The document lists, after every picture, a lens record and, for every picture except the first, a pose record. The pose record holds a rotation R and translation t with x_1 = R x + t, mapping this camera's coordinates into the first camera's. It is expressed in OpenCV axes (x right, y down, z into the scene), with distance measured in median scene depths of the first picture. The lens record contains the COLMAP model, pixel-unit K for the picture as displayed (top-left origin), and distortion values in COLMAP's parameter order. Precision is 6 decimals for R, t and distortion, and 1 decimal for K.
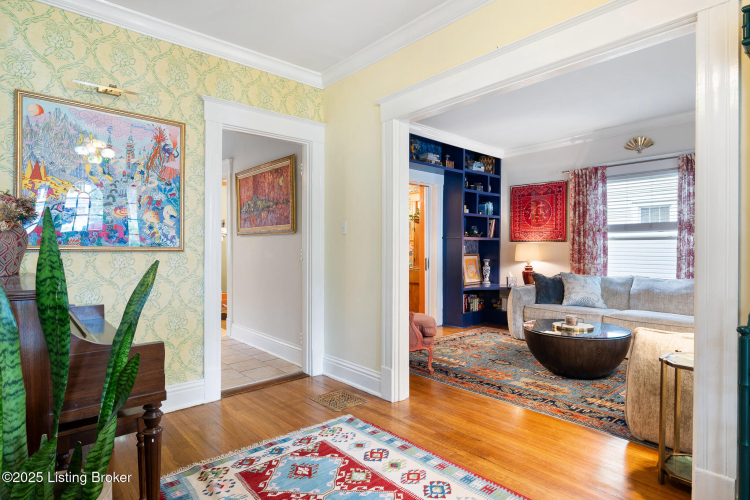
lens RADIAL K [[405.5, 0, 374.8], [0, 405.5, 253.0], [0, 0, 1]] dist [-0.004571, 0.000262]
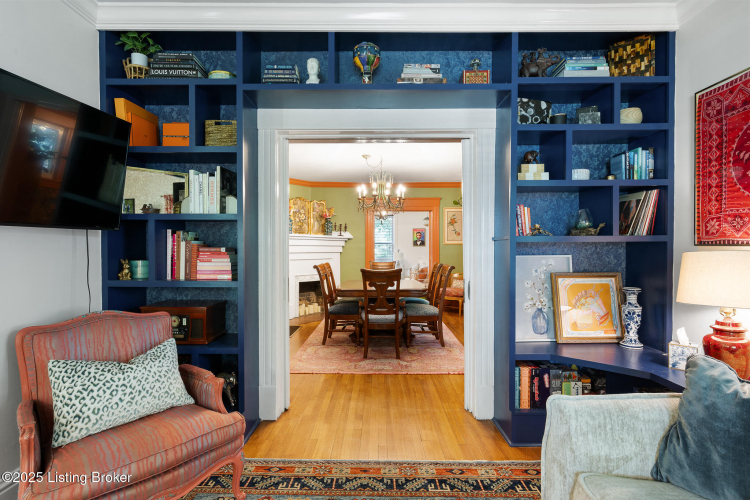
lens RADIAL K [[366.3, 0, 374.8], [0, 366.3, 251.9], [0, 0, 1]] dist [0.001145, -0.000629]
pose [[0.745796, 0.003699, -0.666164, 0.331938], [-0.002451, 0.999993, 0.002809, -0.021684], [0.666170, -0.000462, 0.745800, 0.547948]]
